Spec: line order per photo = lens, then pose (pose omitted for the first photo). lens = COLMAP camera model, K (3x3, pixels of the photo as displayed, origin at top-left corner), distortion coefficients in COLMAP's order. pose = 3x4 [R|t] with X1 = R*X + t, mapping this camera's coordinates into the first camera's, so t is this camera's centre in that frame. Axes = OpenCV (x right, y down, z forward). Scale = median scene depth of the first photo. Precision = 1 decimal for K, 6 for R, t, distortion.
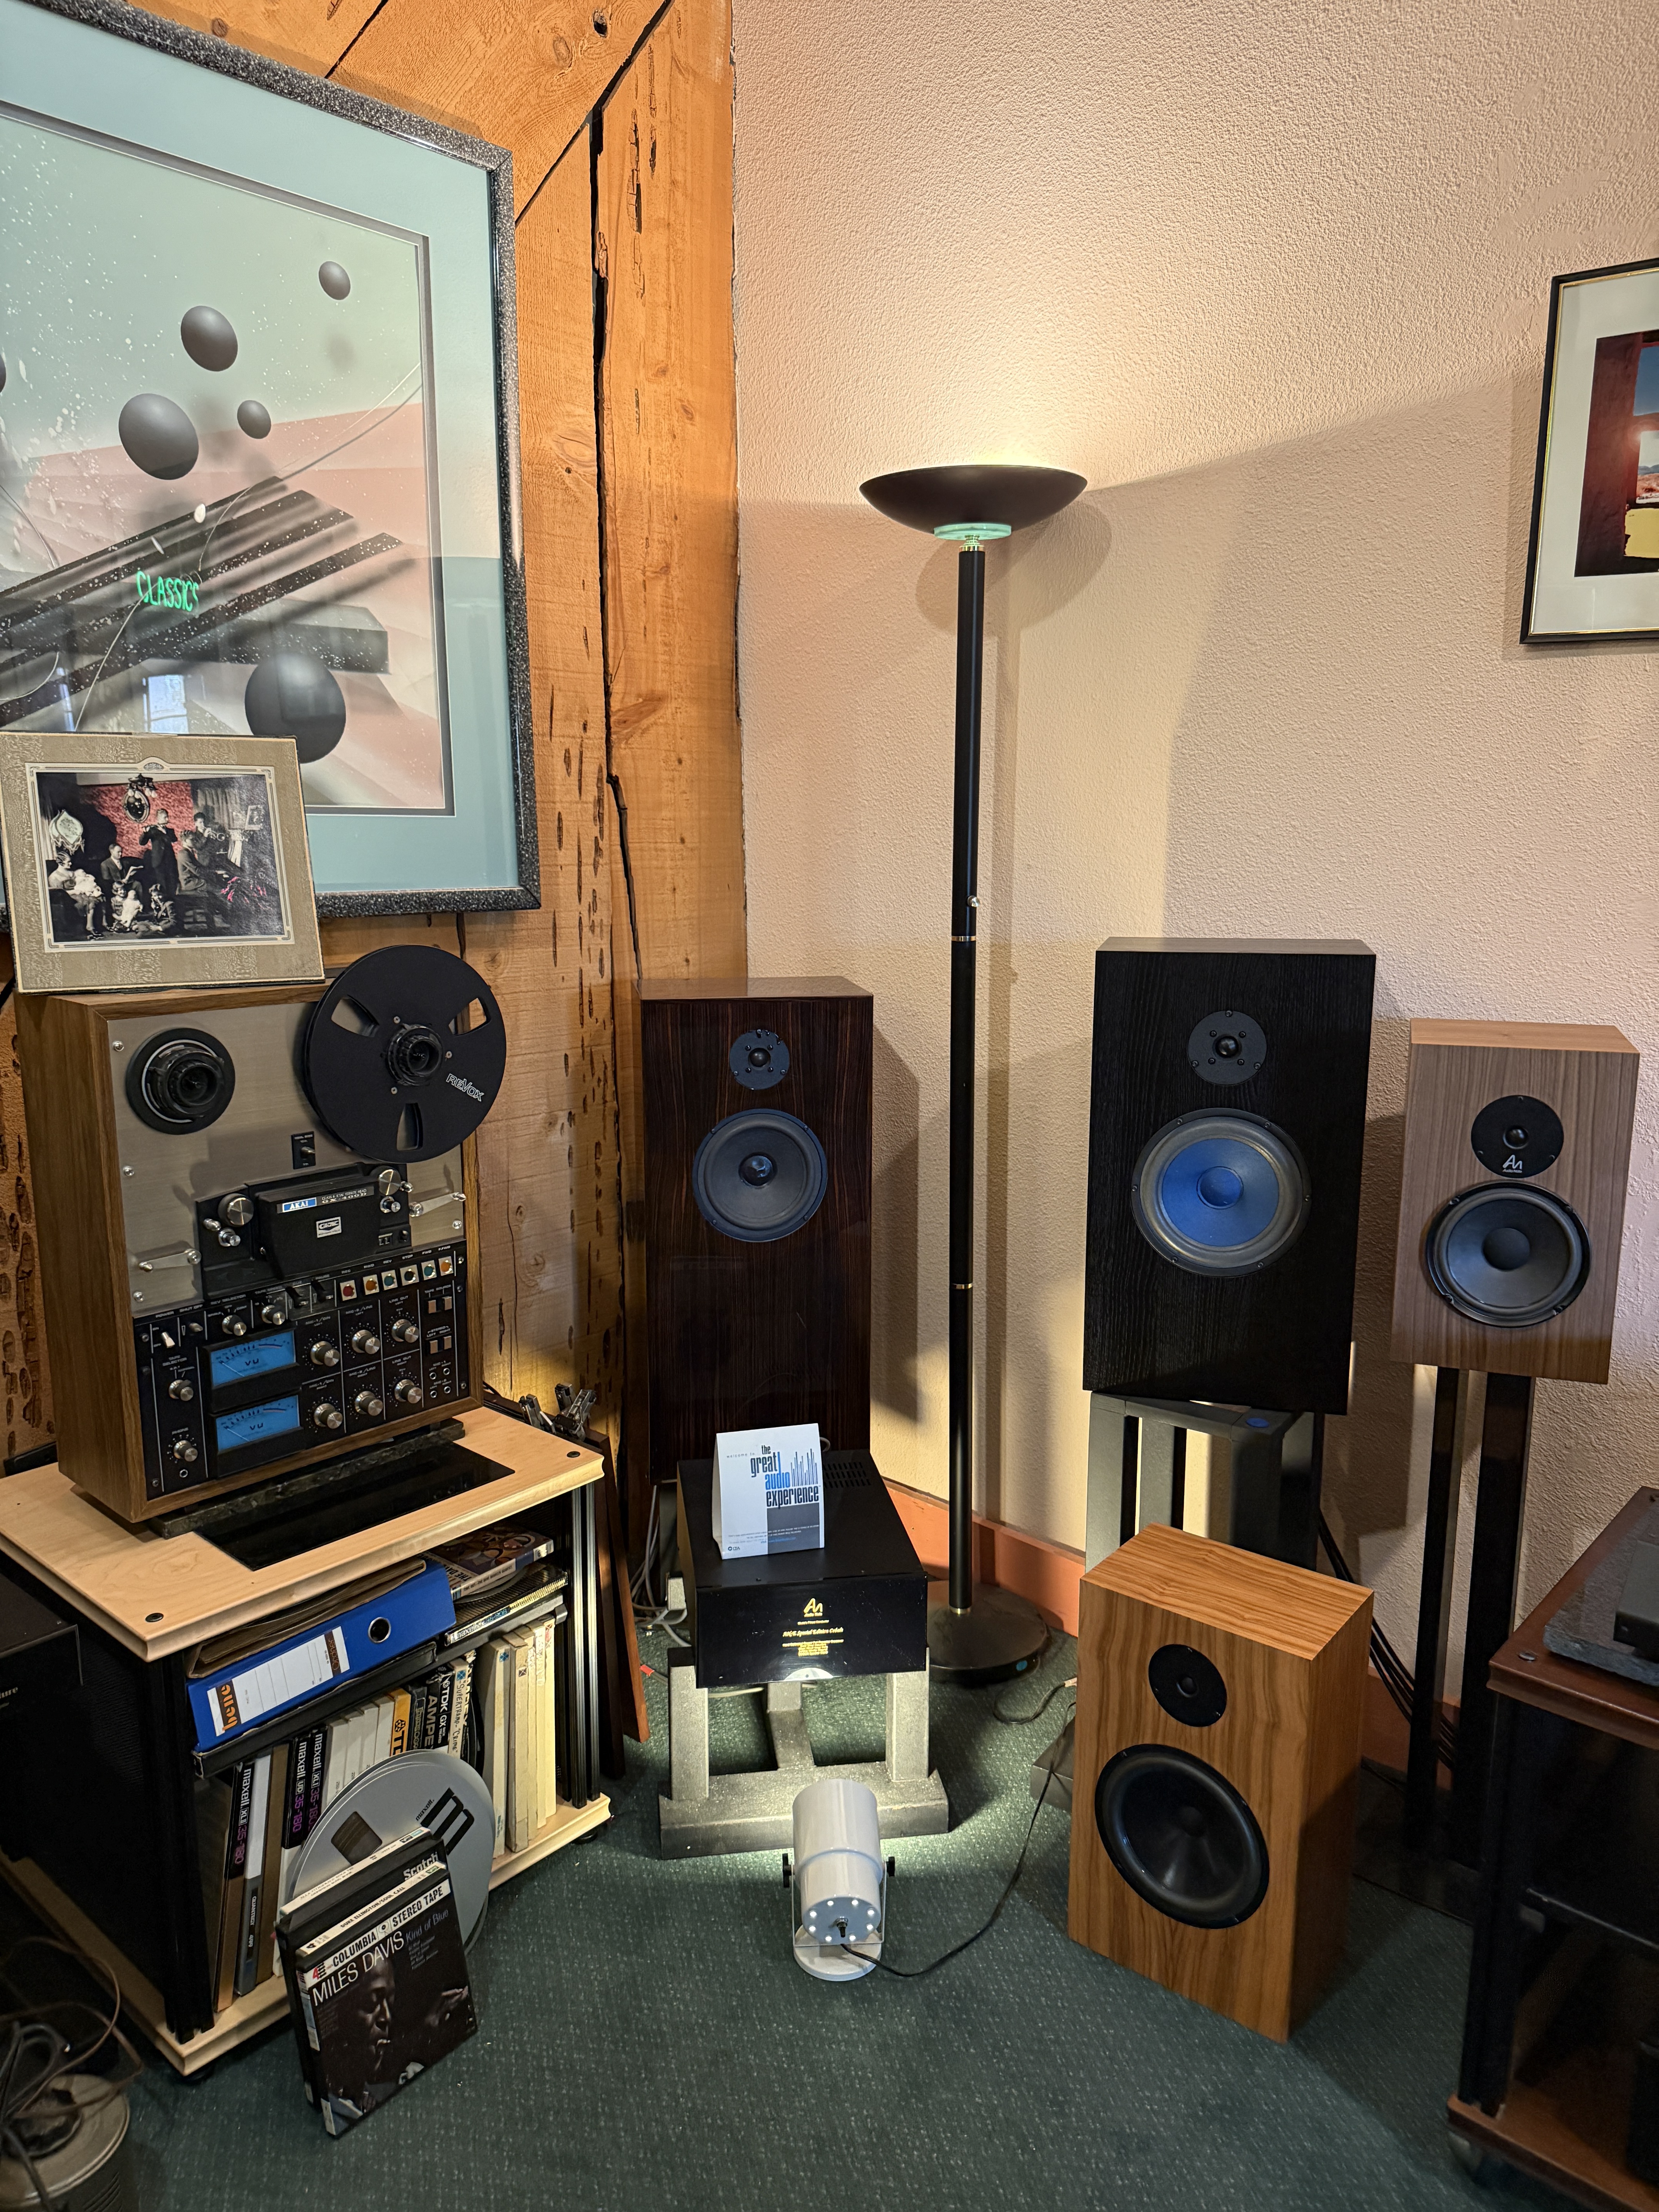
lens RADIAL K [[1588.5, 0, 855.4], [0, 1588.5, 1109.7], [0, 0, 1]] dist [0.065716, -0.102721]
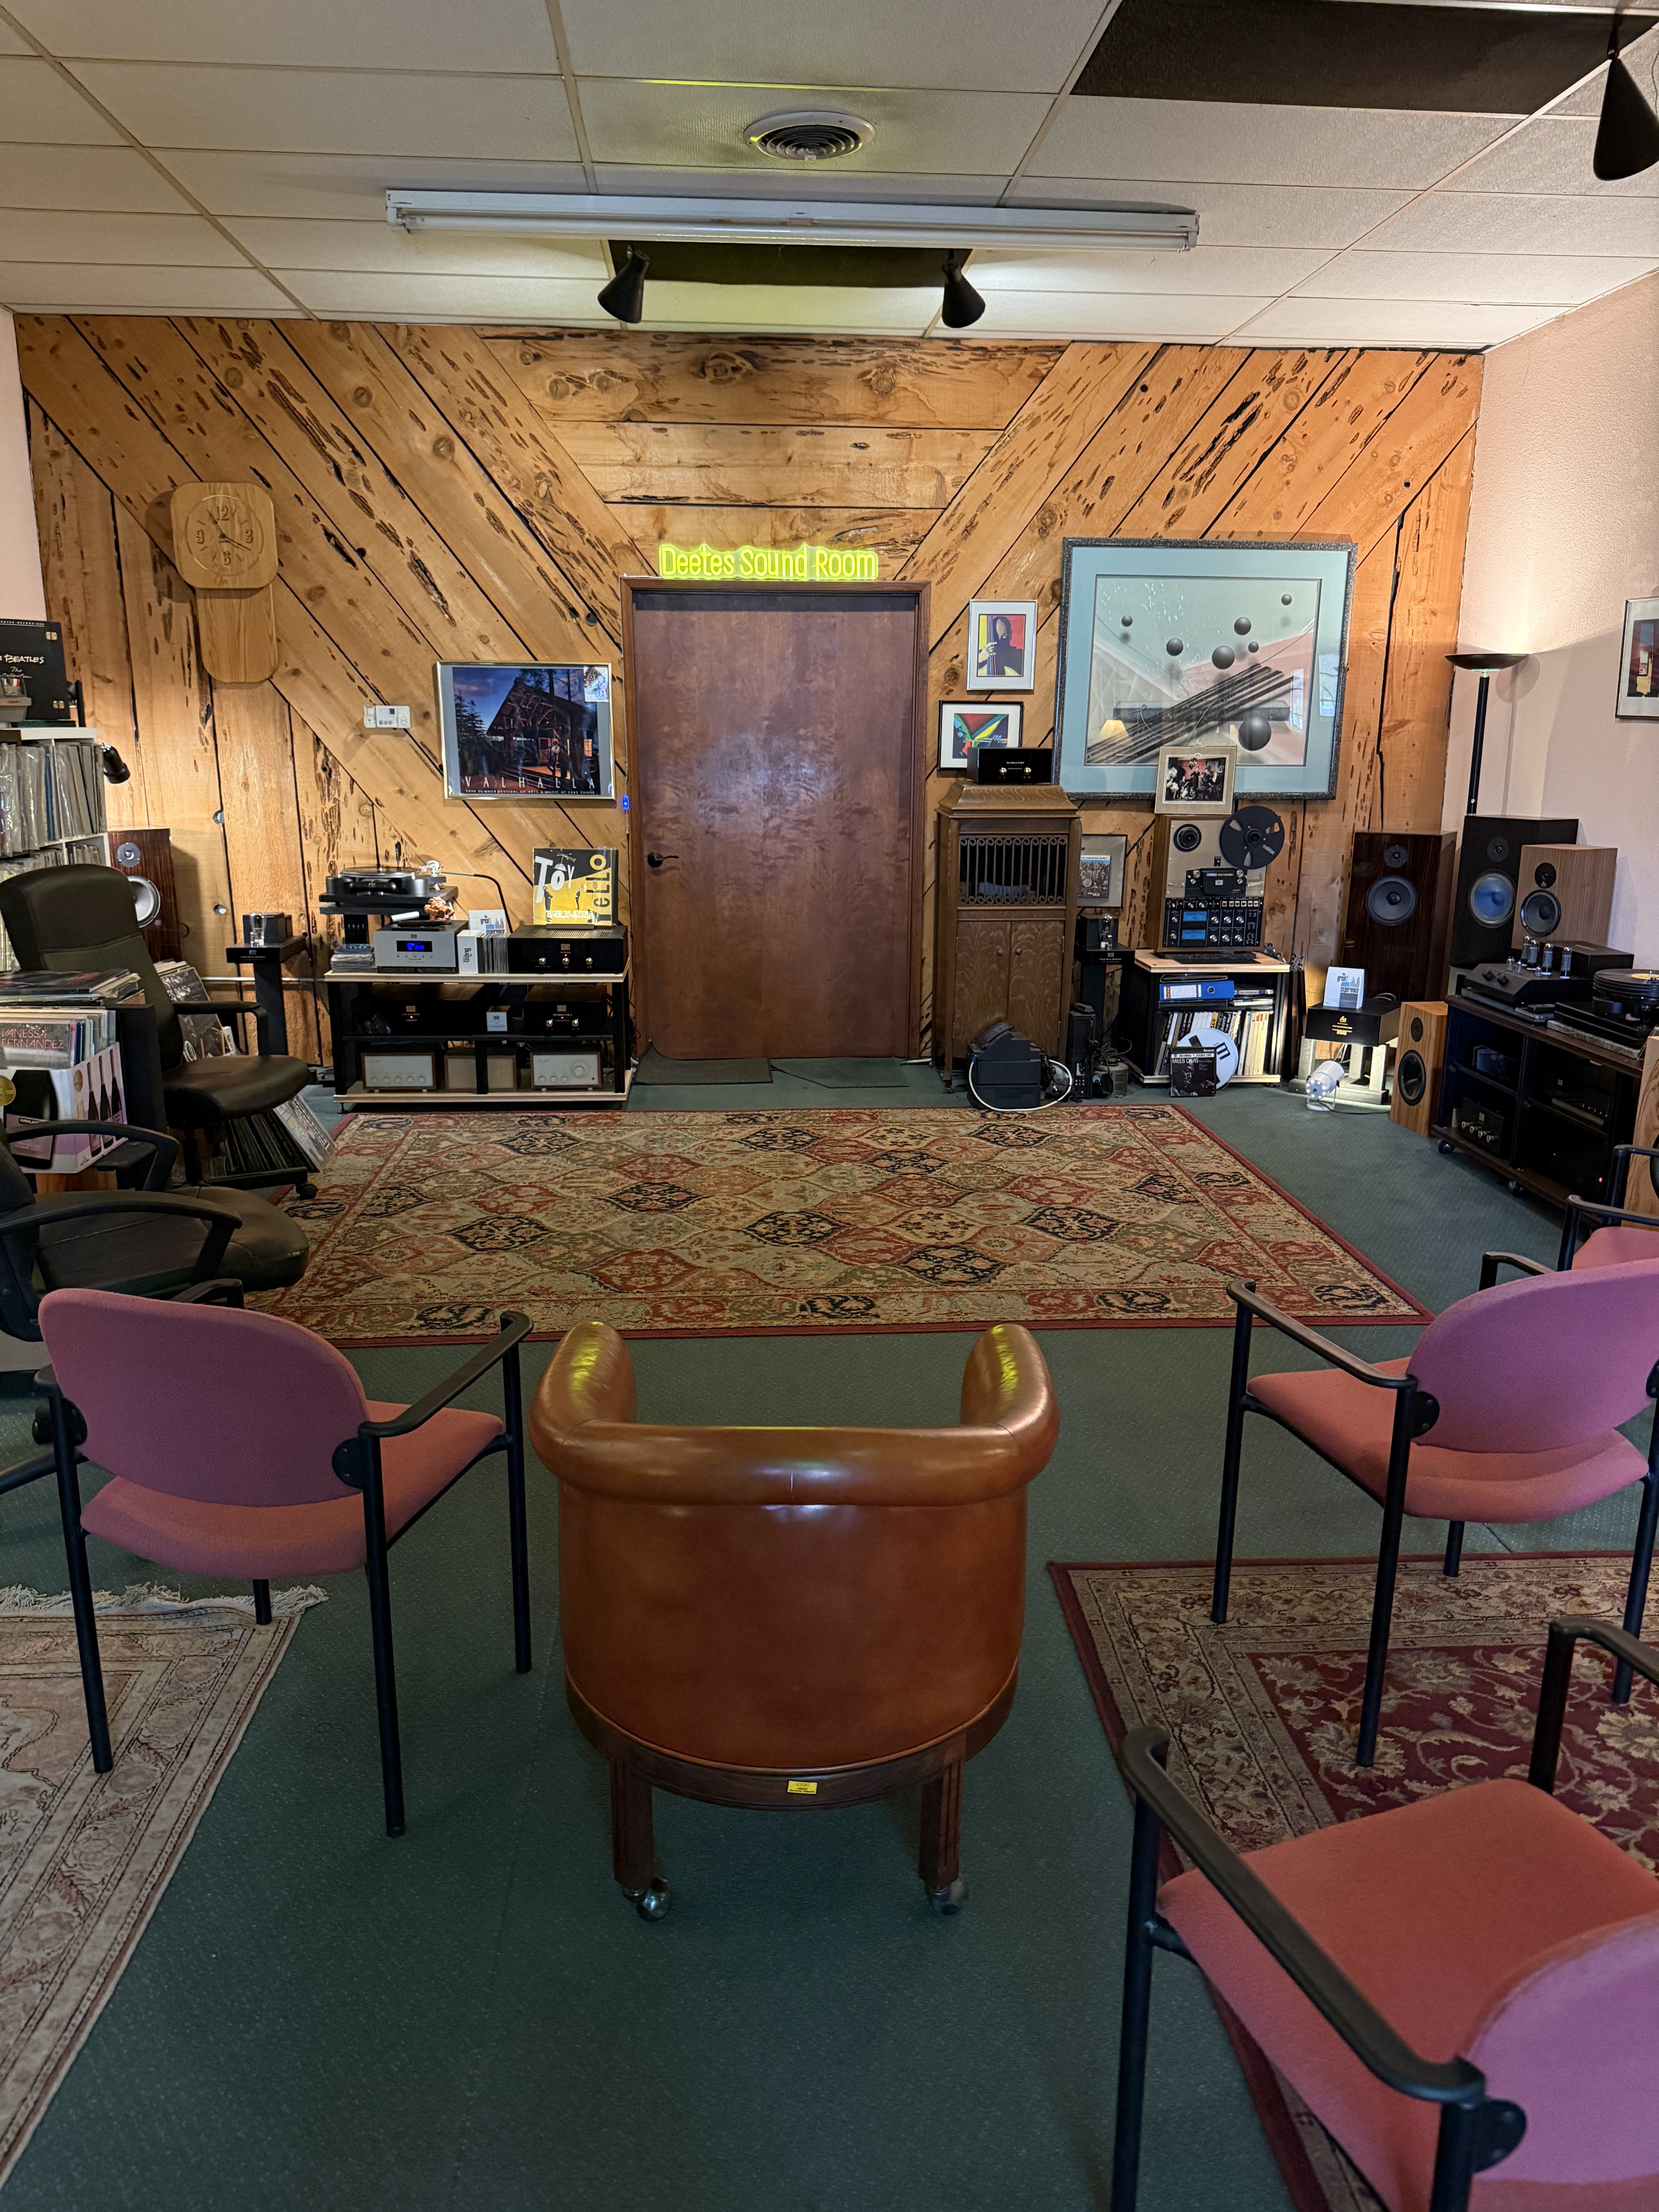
lens RADIAL K [[1539.6, 0, 832.8], [0, 1539.6, 1113.4], [0, 0, 1]] dist [0.185967, -0.395639]
pose [[0.713262, 0.174025, -0.678950, 1.506918], [-0.138804, 0.984572, 0.106541, 0.325219], [0.687016, 0.018249, 0.726413, -2.126642]]
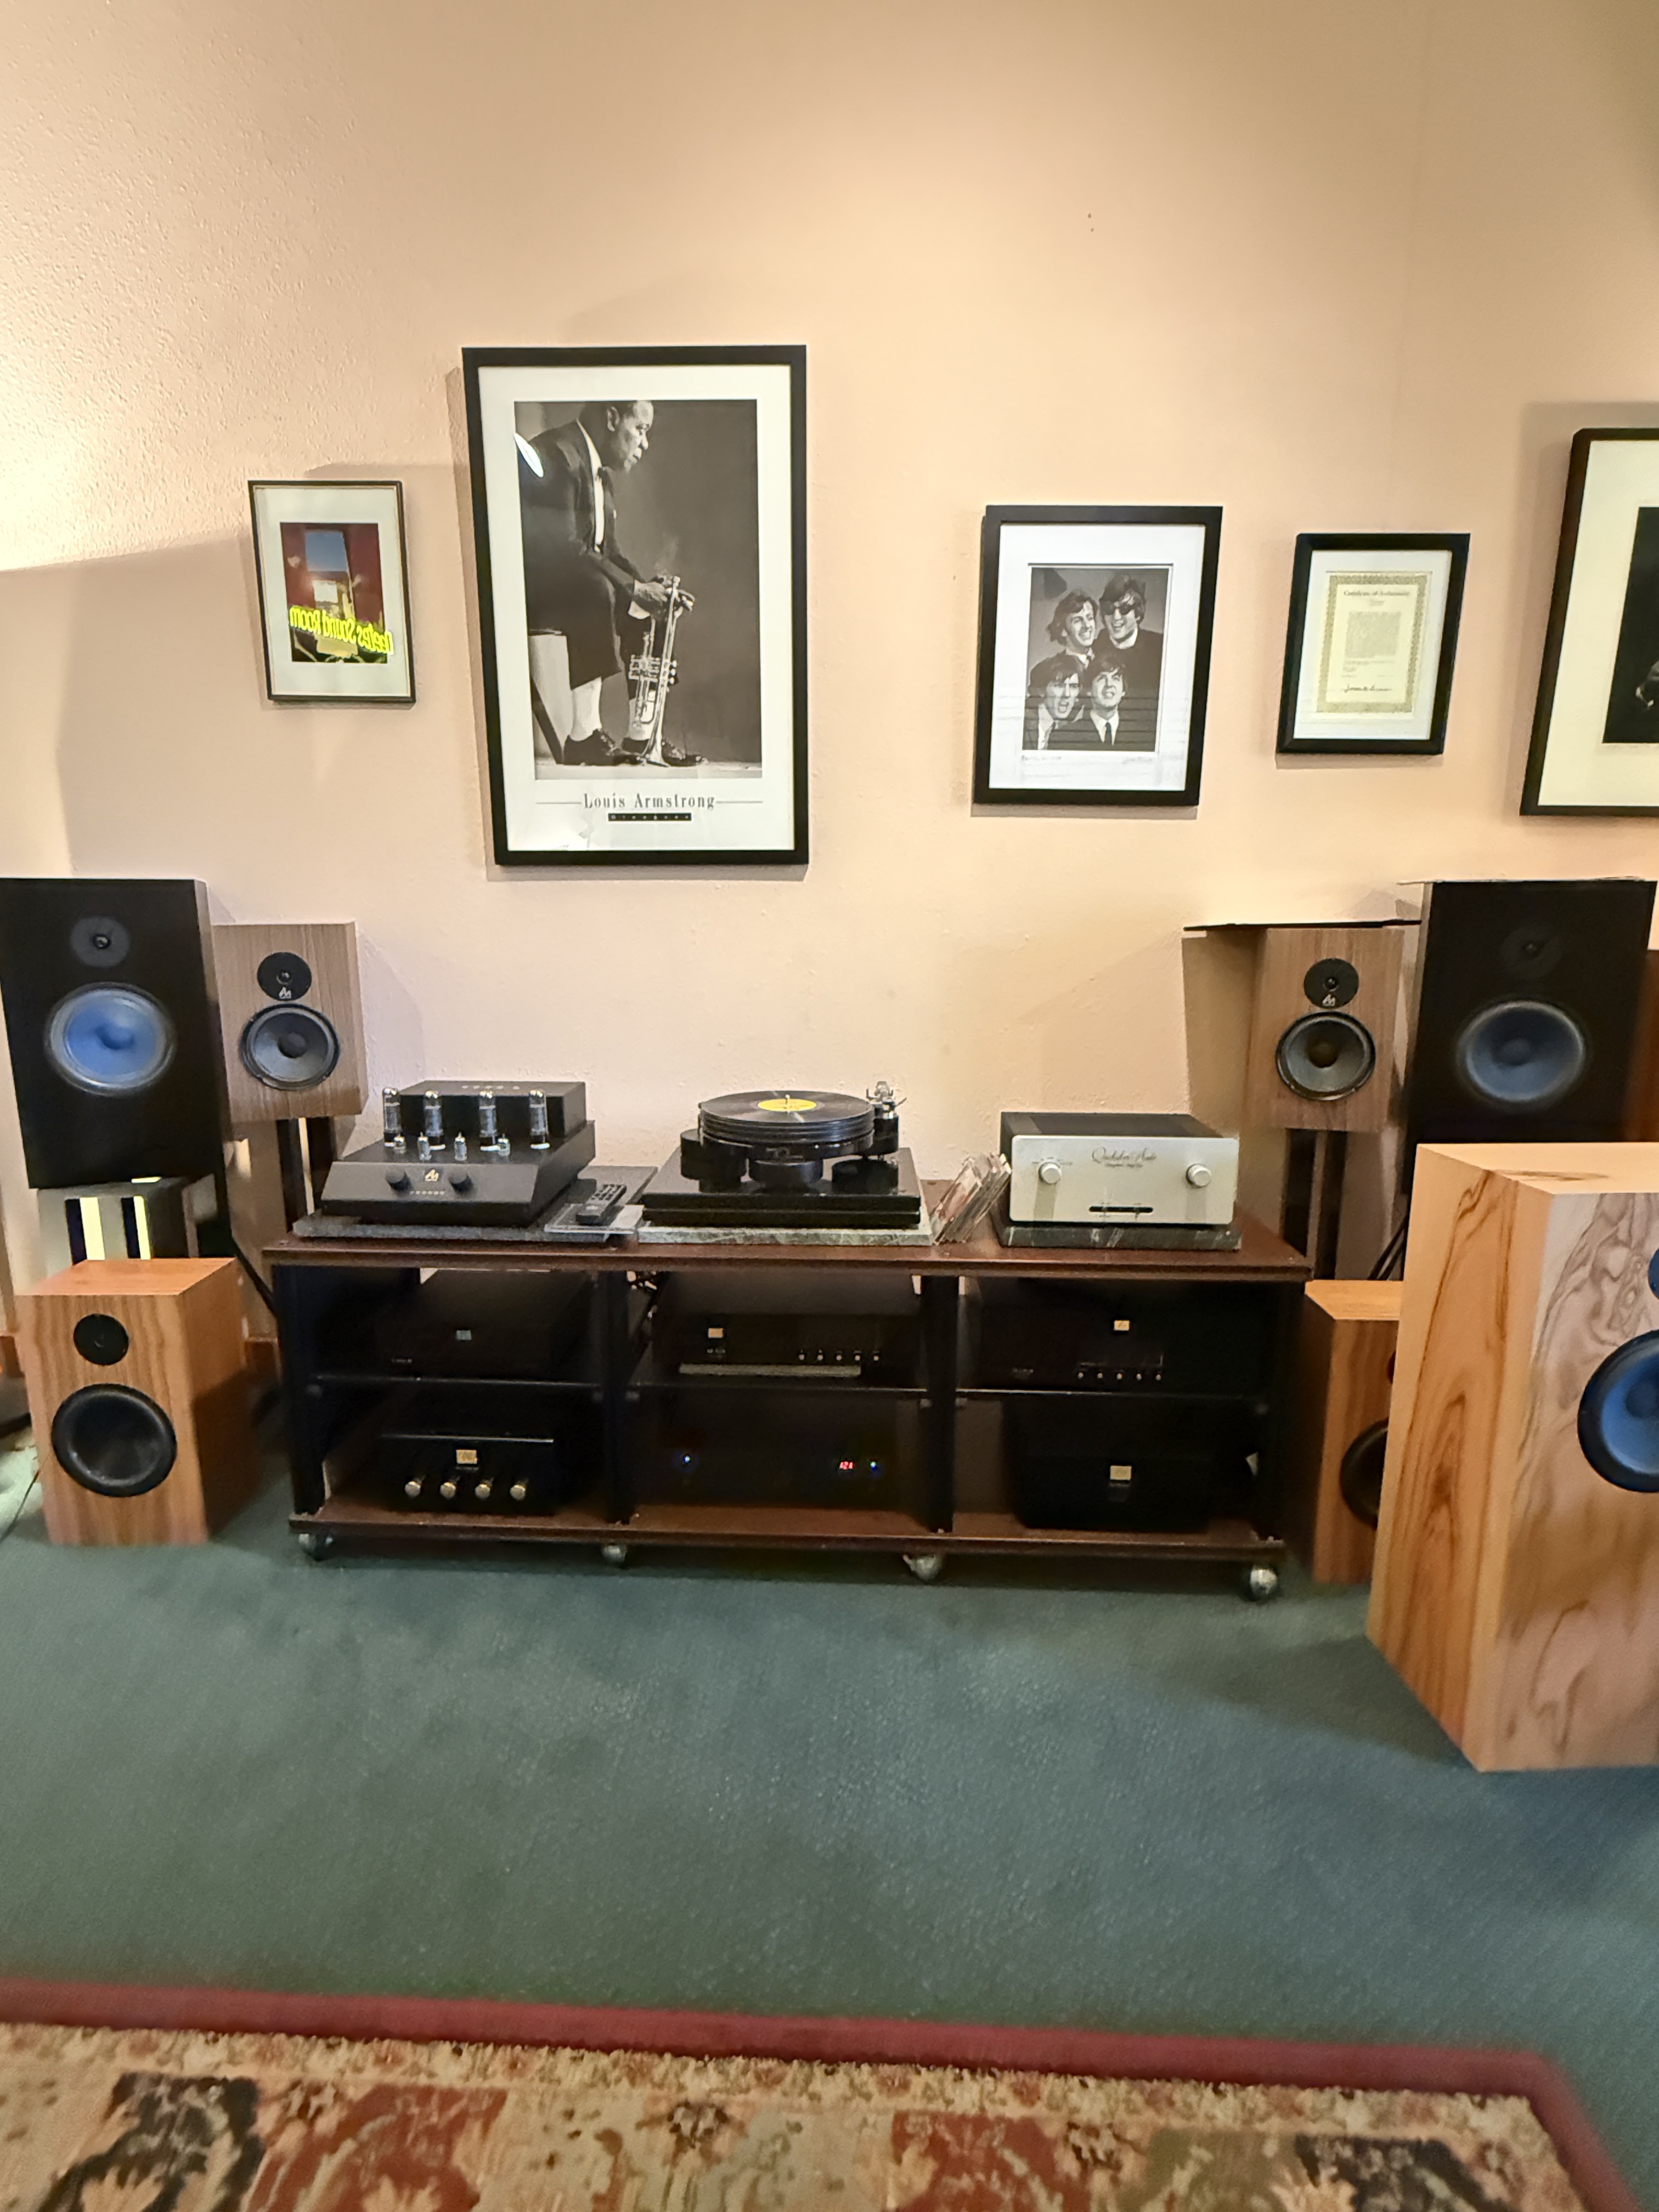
lens RADIAL K [[1032.1, 0, 829.5], [0, 1032.1, 1106.0], [0, 0, 1]] dist [-0.002077, -0.000349]
pose [[0.779630, -0.118398, 0.614947, 0.157890], [0.120382, 0.991986, 0.038371, 0.168816], [-0.614561, 0.044113, 0.787635, -0.211906]]
